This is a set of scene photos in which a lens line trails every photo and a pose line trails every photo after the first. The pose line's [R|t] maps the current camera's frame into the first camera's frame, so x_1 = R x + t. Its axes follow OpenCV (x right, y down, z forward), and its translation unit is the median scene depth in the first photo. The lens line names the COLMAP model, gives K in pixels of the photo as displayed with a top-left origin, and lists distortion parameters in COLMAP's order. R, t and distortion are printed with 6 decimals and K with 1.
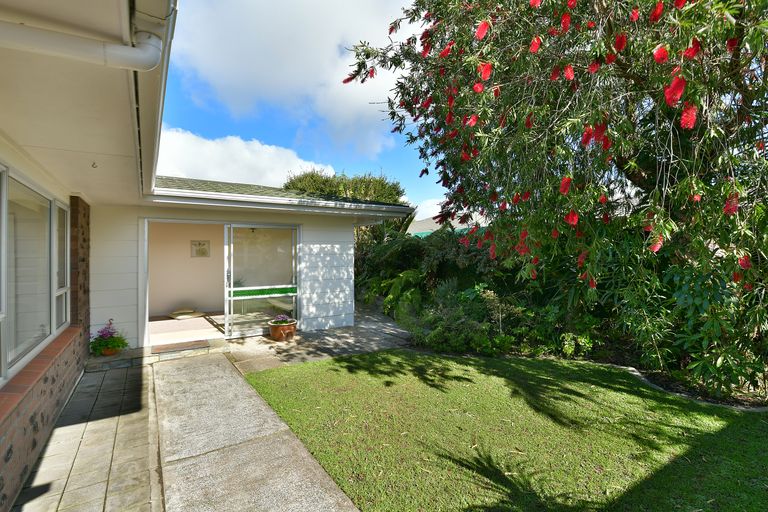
lens RADIAL K [[328.3, 0, 384.0], [0, 328.3, 256.0], [0, 0, 1]] dist [0.001817, -0.000113]
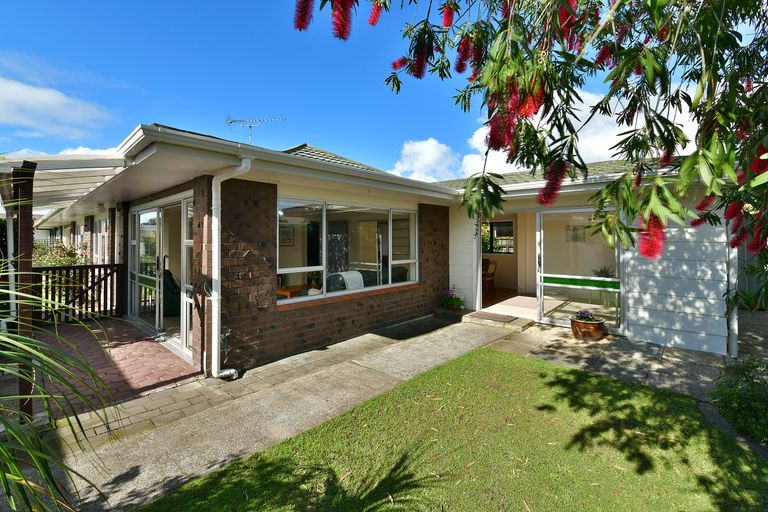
lens RADIAL K [[331.7, 0, 381.4], [0, 331.7, 237.3], [0, 0, 1]] dist [-0.002034, -0.000970]
pose [[0.304643, 0.003345, -0.952461, 0.497069], [-0.010399, 0.999946, 0.000186, -0.013663], [0.952410, 0.009848, 0.304662, 0.287630]]
